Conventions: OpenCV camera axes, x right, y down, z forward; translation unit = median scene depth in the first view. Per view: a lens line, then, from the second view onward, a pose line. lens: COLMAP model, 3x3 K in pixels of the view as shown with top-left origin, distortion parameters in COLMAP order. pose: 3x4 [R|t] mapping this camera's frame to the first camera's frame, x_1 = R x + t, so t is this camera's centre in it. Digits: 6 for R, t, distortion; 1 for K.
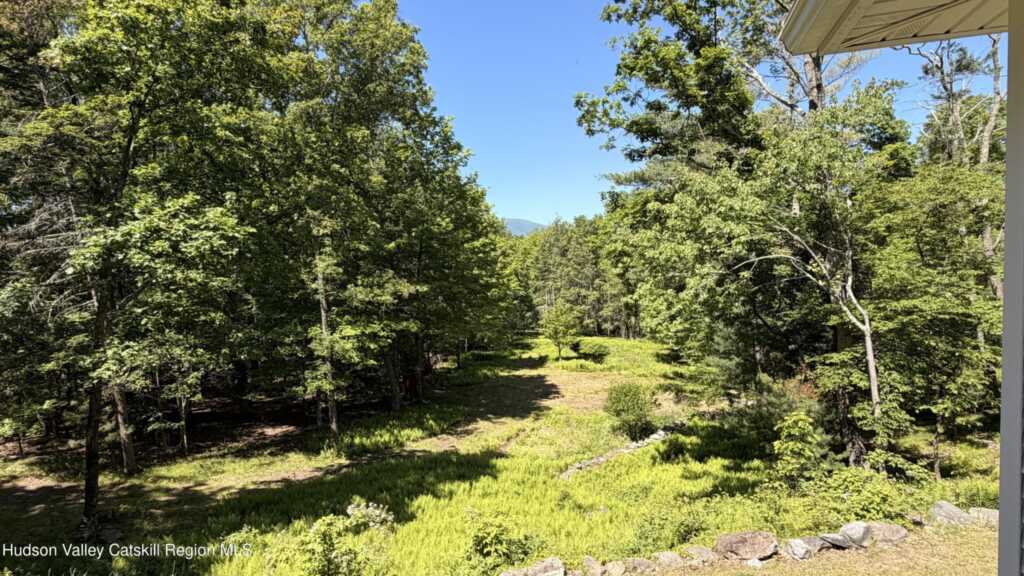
lens RADIAL K [[550.9, 0, 509.0], [0, 550.9, 289.6], [0, 0, 1]] dist [-0.005062, 0.013195]
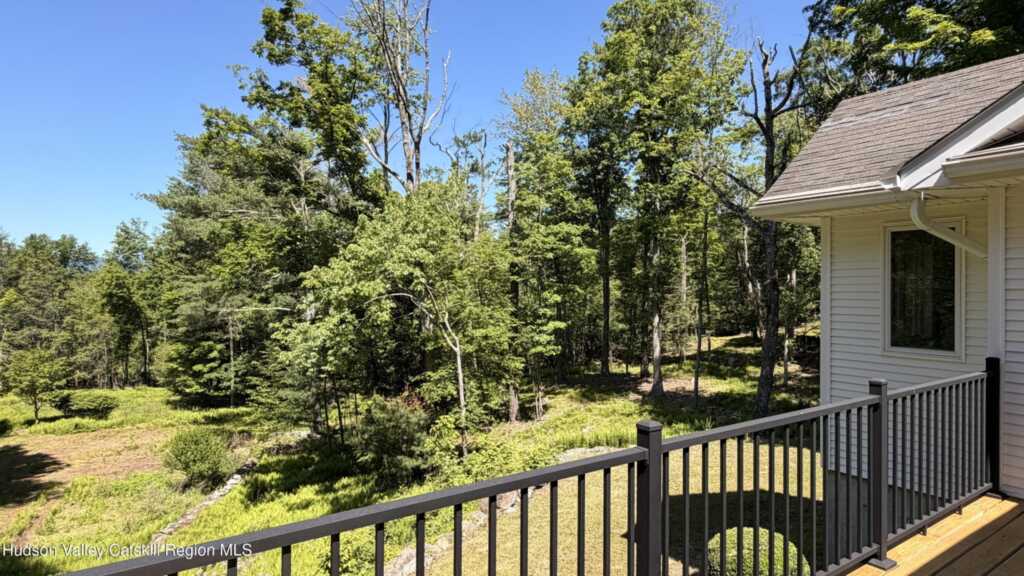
lens RADIAL K [[550.9, 0, 509.0], [0, 550.9, 289.6], [0, 0, 1]] dist [-0.005062, 0.013195]
pose [[0.633317, 0.043709, 0.772657, -0.198259], [0.011552, 0.997759, -0.065912, 0.007569], [-0.773806, 0.050669, 0.631392, 0.025136]]
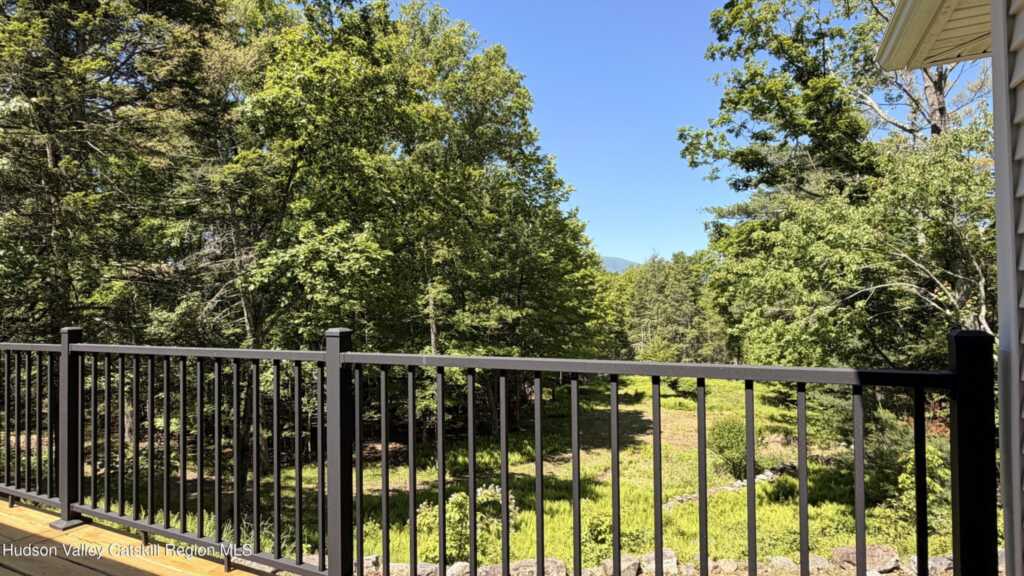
lens RADIAL K [[550.9, 0, 509.0], [0, 550.9, 289.6], [0, 0, 1]] dist [-0.005062, 0.013195]
pose [[0.985886, 0.013422, -0.166877, -0.013752], [-0.024712, 0.997529, -0.065759, 0.018702], [0.165582, 0.068955, 0.983782, -0.039539]]
